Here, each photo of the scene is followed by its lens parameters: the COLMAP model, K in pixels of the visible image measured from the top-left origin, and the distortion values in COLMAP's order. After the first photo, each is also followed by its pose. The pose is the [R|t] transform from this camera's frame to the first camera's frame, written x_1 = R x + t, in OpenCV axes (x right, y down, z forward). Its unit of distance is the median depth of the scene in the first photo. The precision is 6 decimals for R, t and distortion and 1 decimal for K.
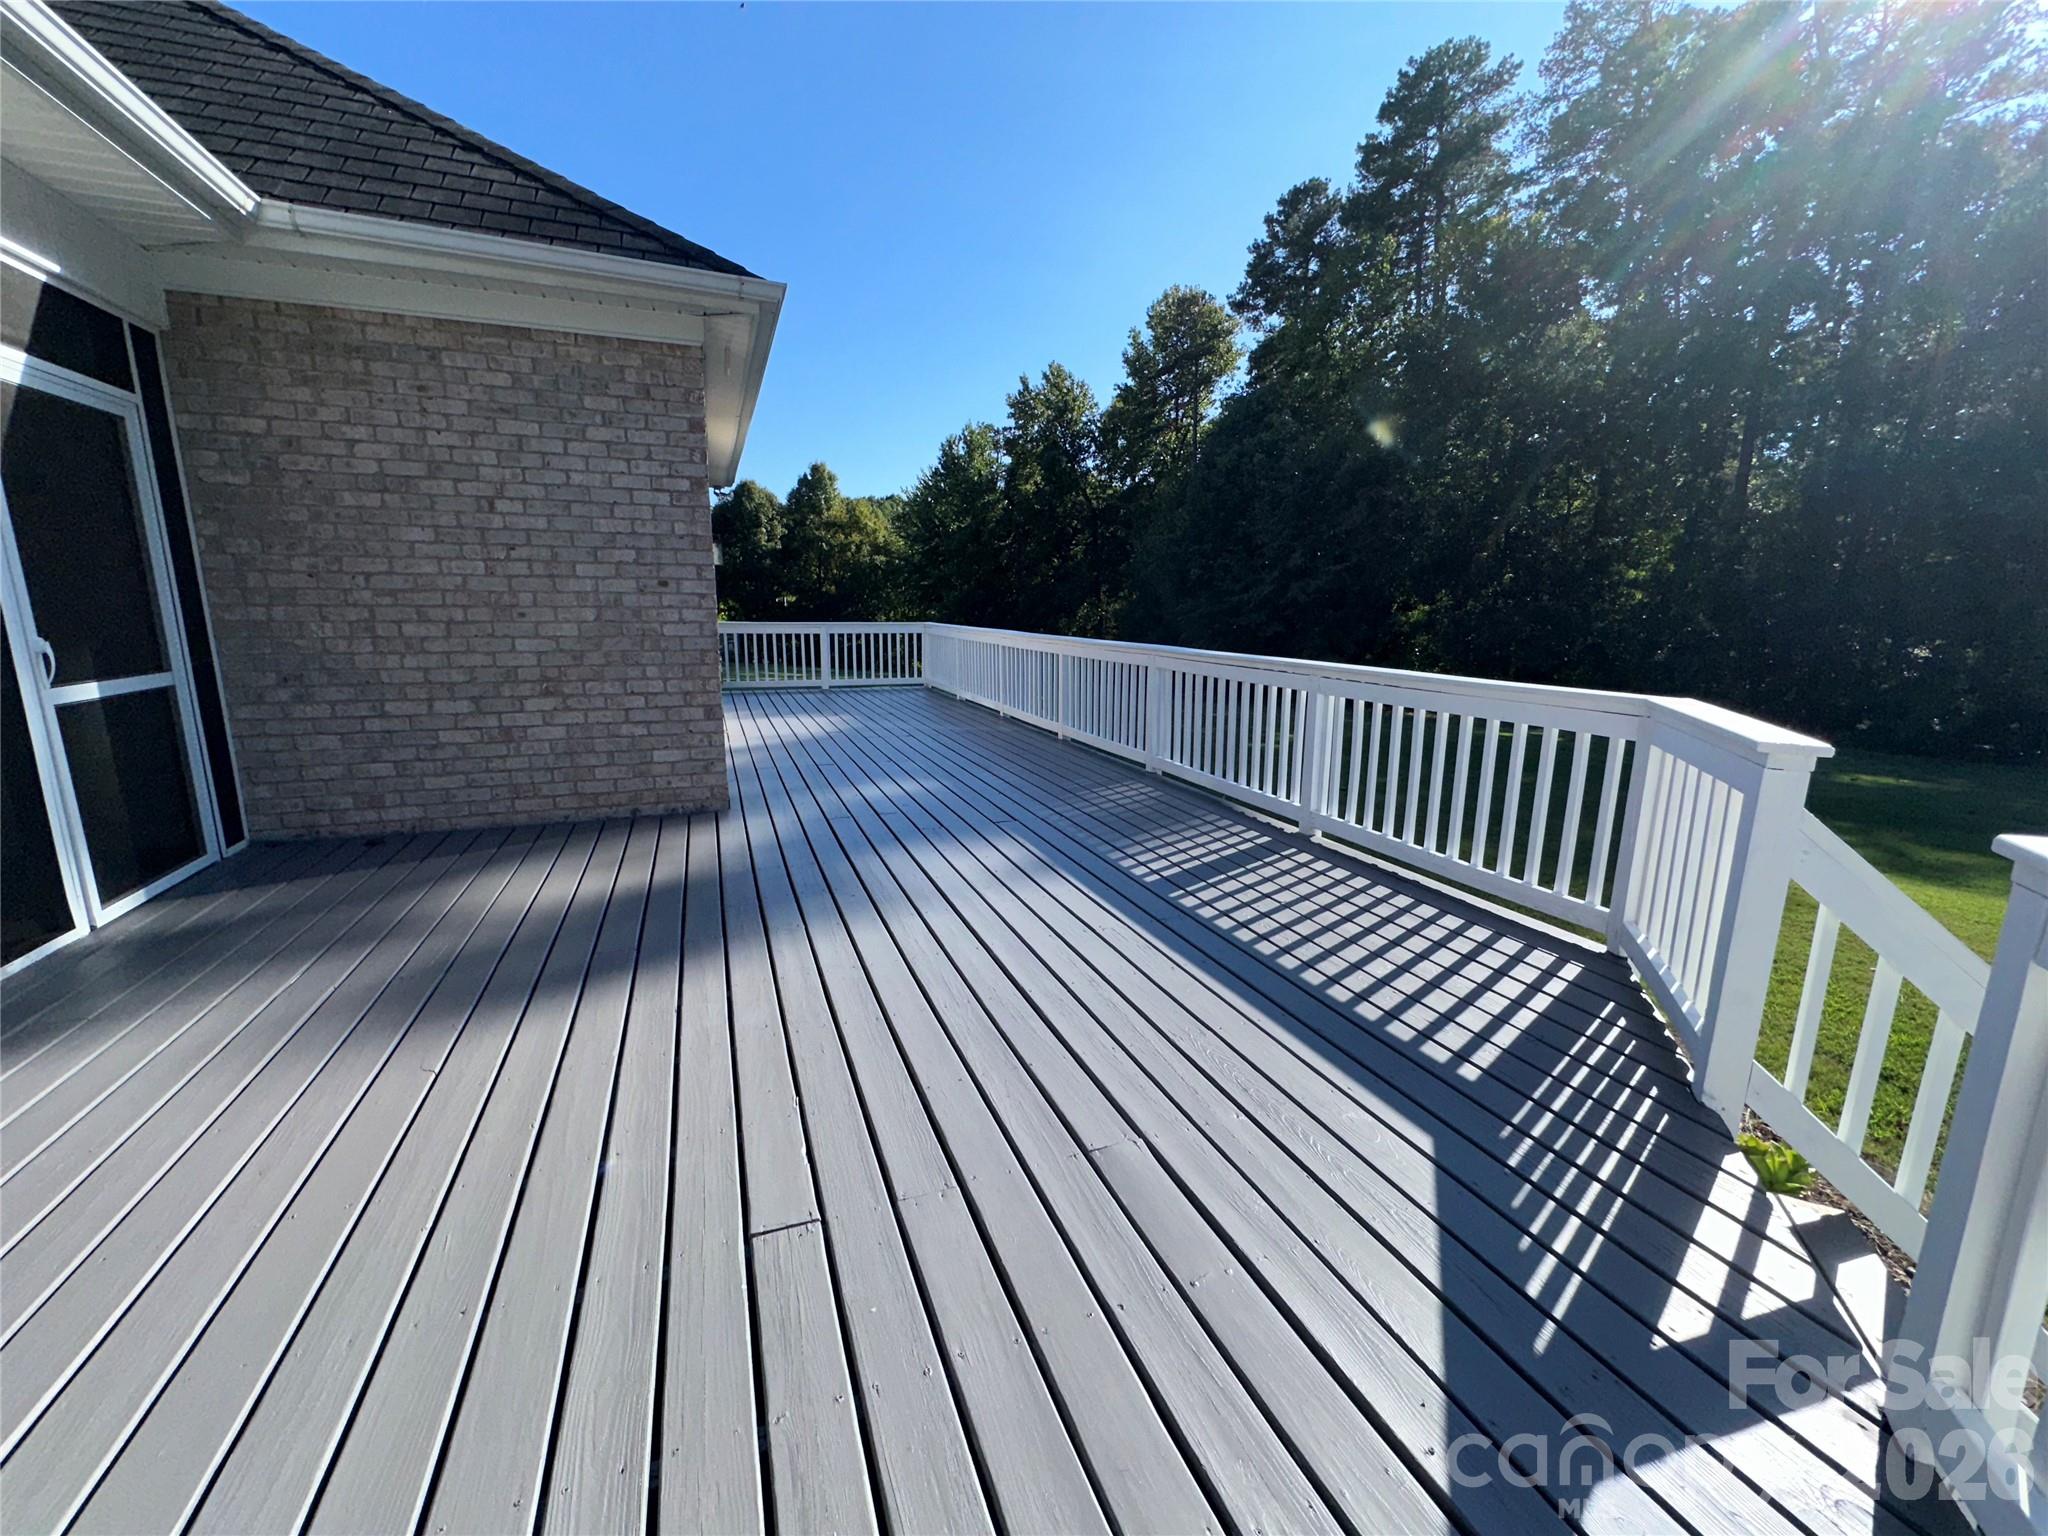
lens RADIAL K [[822.0, 0, 1025.0], [0, 822.0, 766.2], [0, 0, 1]] dist [0.000680, 0.000397]
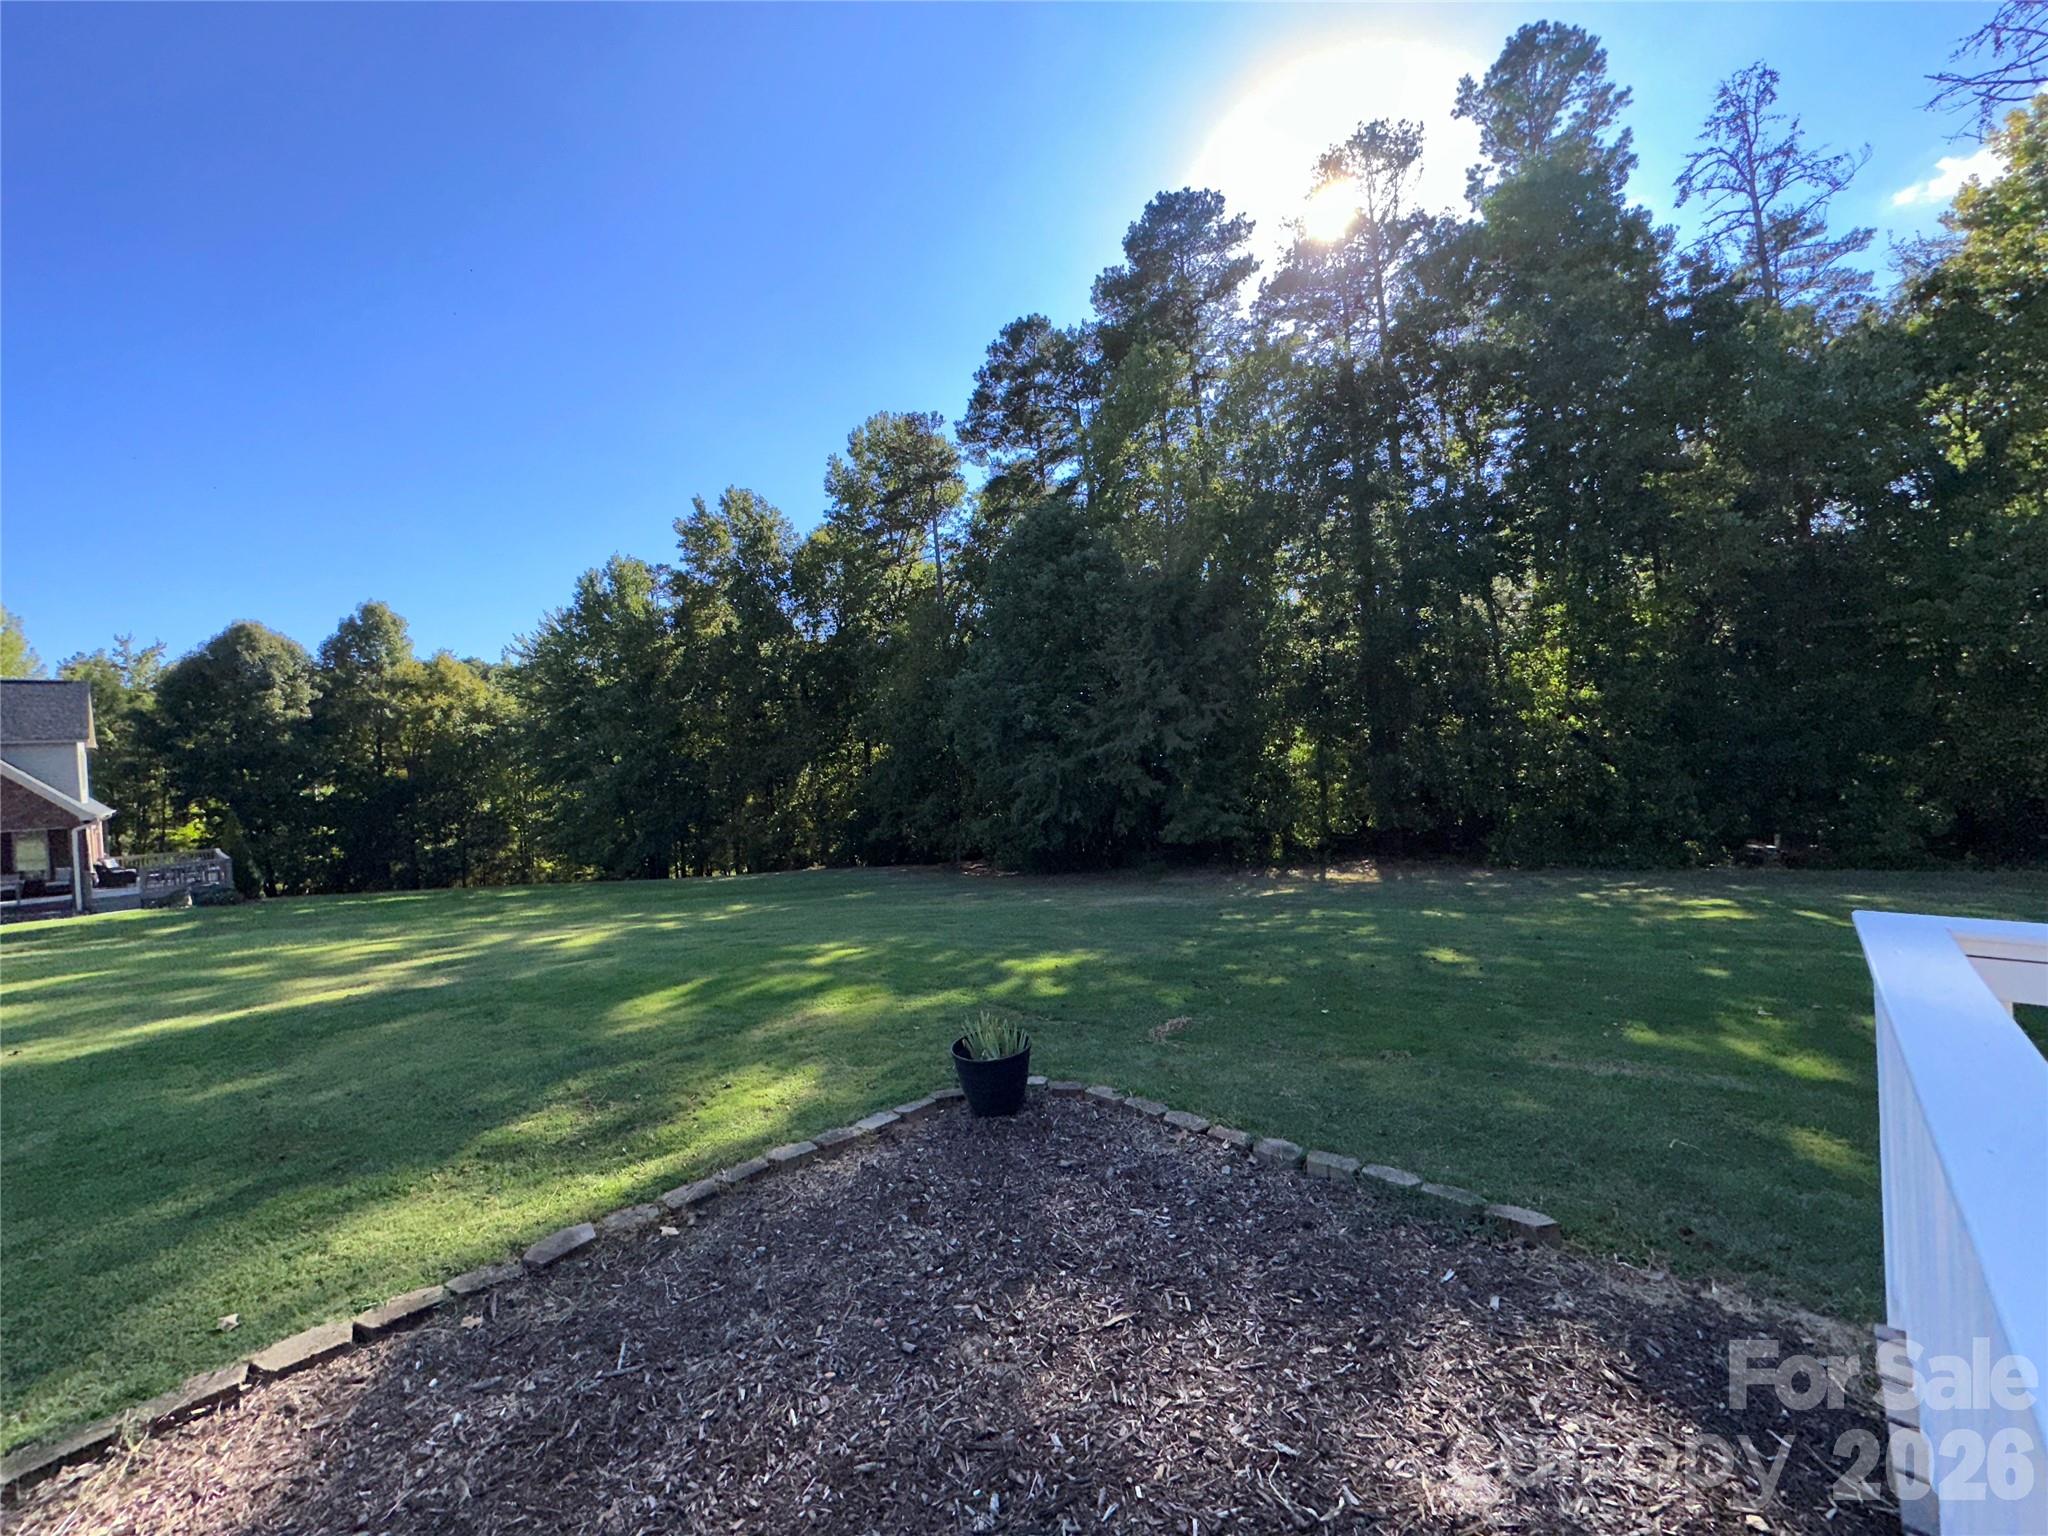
lens RADIAL K [[817.5, 0, 1024.0], [0, 817.5, 768.0], [0, 0, 1]] dist [-0.000308, -0.000343]
pose [[0.899440, -0.062965, 0.432484, -0.075239], [0.143169, 0.977414, -0.155450, -0.043911], [-0.412928, 0.201736, 0.888140, 0.203568]]
